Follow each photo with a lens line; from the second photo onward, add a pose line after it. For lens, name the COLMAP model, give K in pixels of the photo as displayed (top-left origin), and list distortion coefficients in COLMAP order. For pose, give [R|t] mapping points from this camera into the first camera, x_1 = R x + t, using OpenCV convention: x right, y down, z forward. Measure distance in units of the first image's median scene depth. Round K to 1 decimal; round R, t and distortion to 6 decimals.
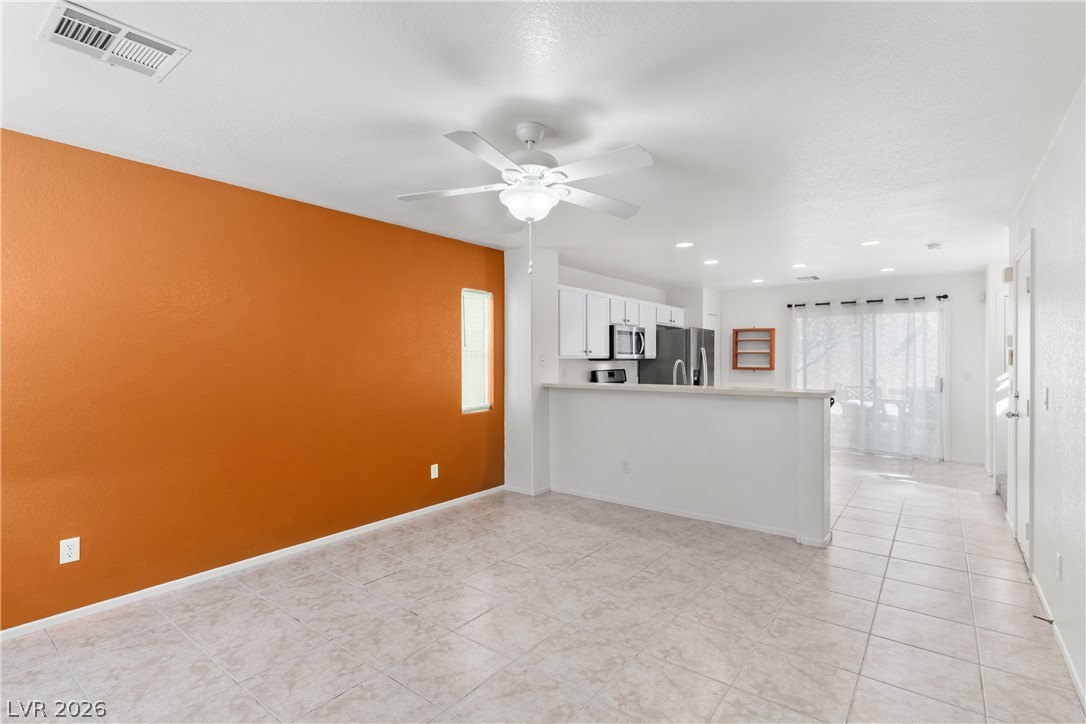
lens RADIAL K [[507.7, 0, 527.0], [0, 507.7, 359.1], [0, 0, 1]] dist [-0.005099, 0.003036]
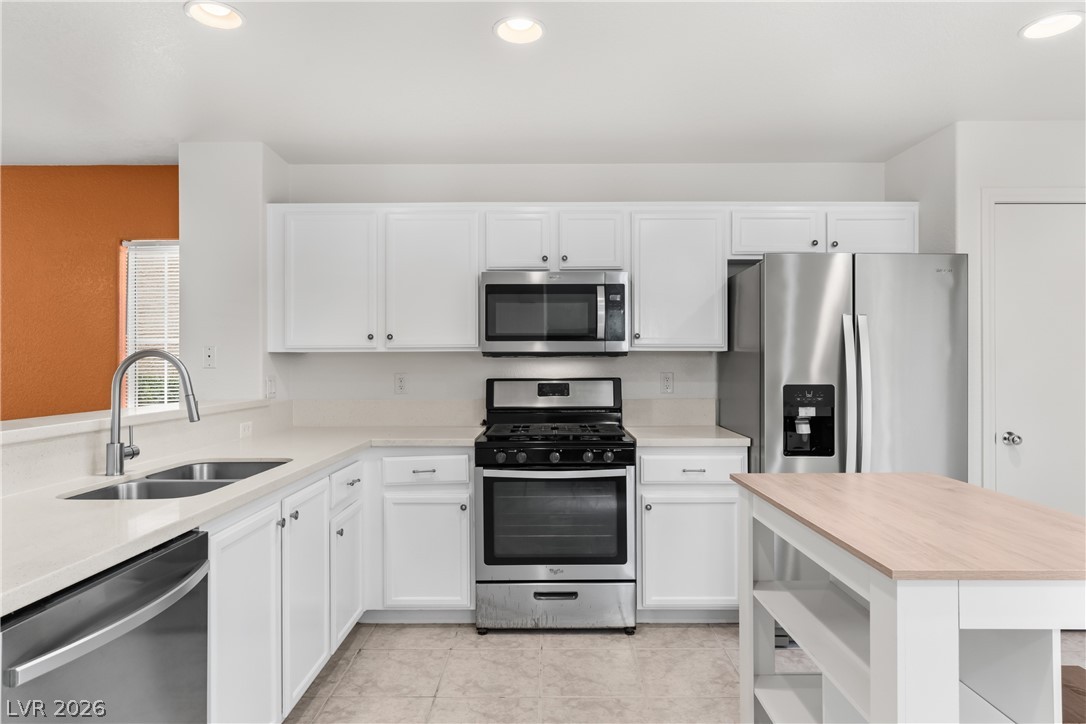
lens RADIAL K [[635.2, 0, 546.0], [0, 635.2, 352.8], [0, 0, 1]] dist [-0.008122, -0.001742]
pose [[0.630808, -0.012860, -0.775832, 0.556967], [0.000935, 0.999875, -0.015814, 0.007131], [0.775938, 0.009250, 0.630741, 0.644485]]
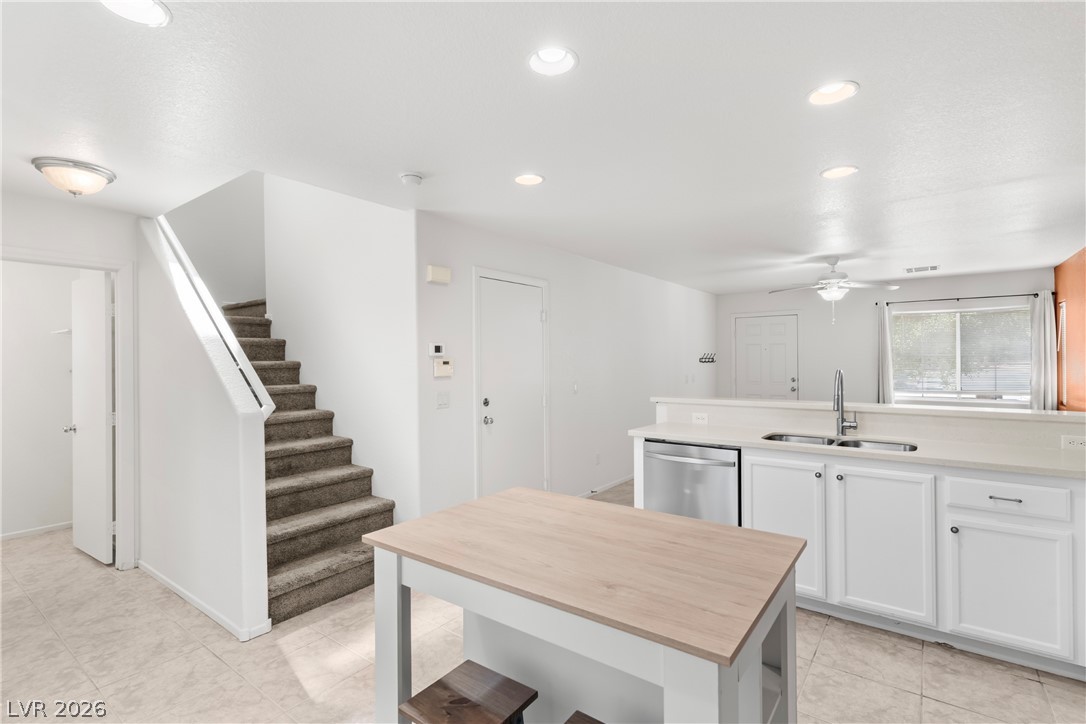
lens RADIAL K [[507.7, 0, 550.2], [0, 507.7, 363.8], [0, 0, 1]] dist [-0.005099, 0.003036]
pose [[-0.998334, 0.003806, -0.057581, 0.479606], [0.003165, 0.999932, 0.011221, -0.008980], [0.057620, 0.011020, -0.998278, 1.107682]]
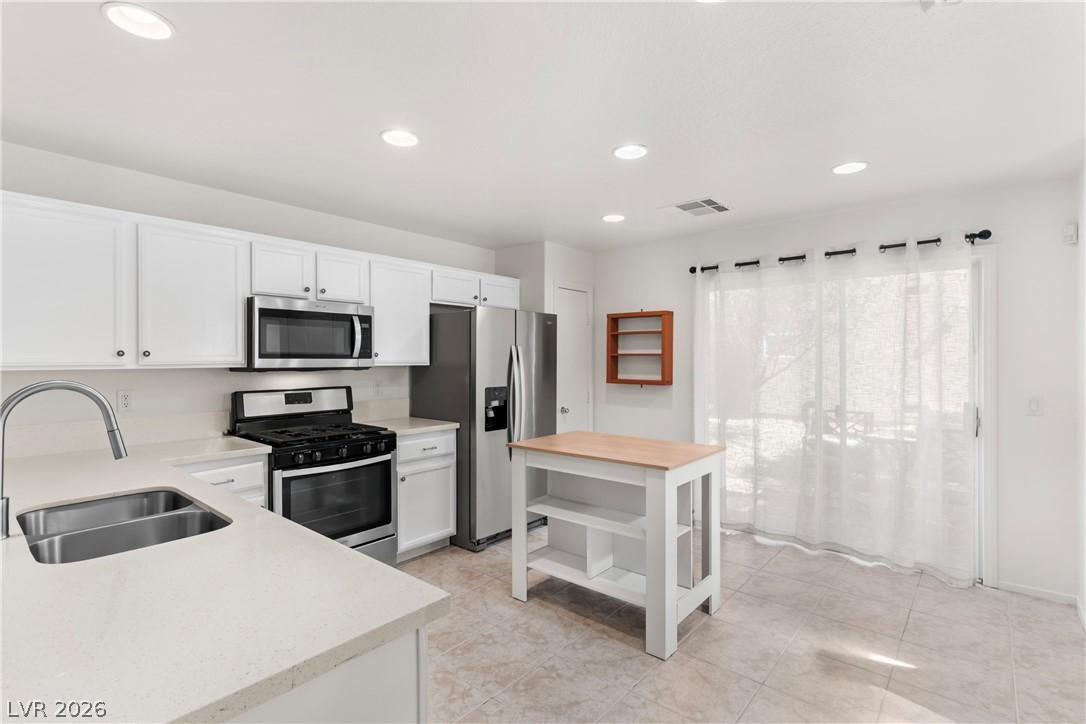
lens RADIAL K [[507.7, 0, 532.6], [0, 507.7, 360.7], [0, 0, 1]] dist [-0.005099, 0.003036]
pose [[0.999476, -0.004322, -0.032071, 0.402255], [0.004224, 0.999986, -0.003129, -0.004989], [0.032084, 0.002992, 0.999481, 0.493283]]
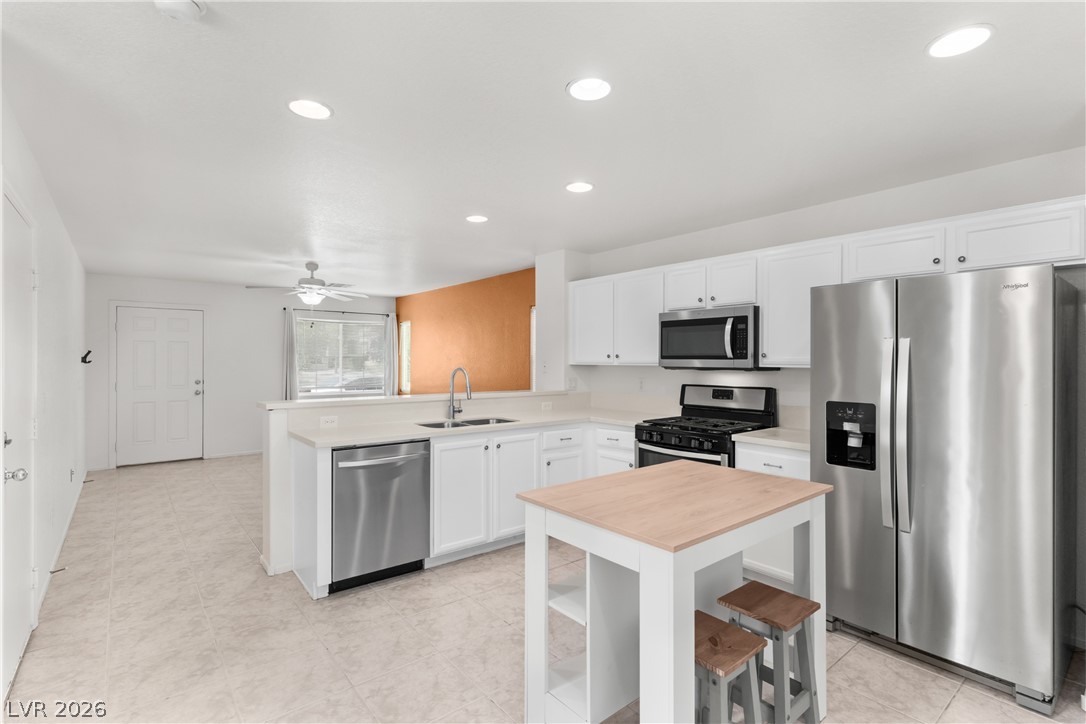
lens RADIAL K [[507.7, 0, 537.7], [0, 507.7, 359.2], [0, 0, 1]] dist [-0.005099, 0.003036]
pose [[-0.195967, -0.003609, -0.980604, 0.742836], [-0.006353, 0.999977, -0.002410, -0.006978], [0.980590, 0.005757, -0.195986, 0.884368]]
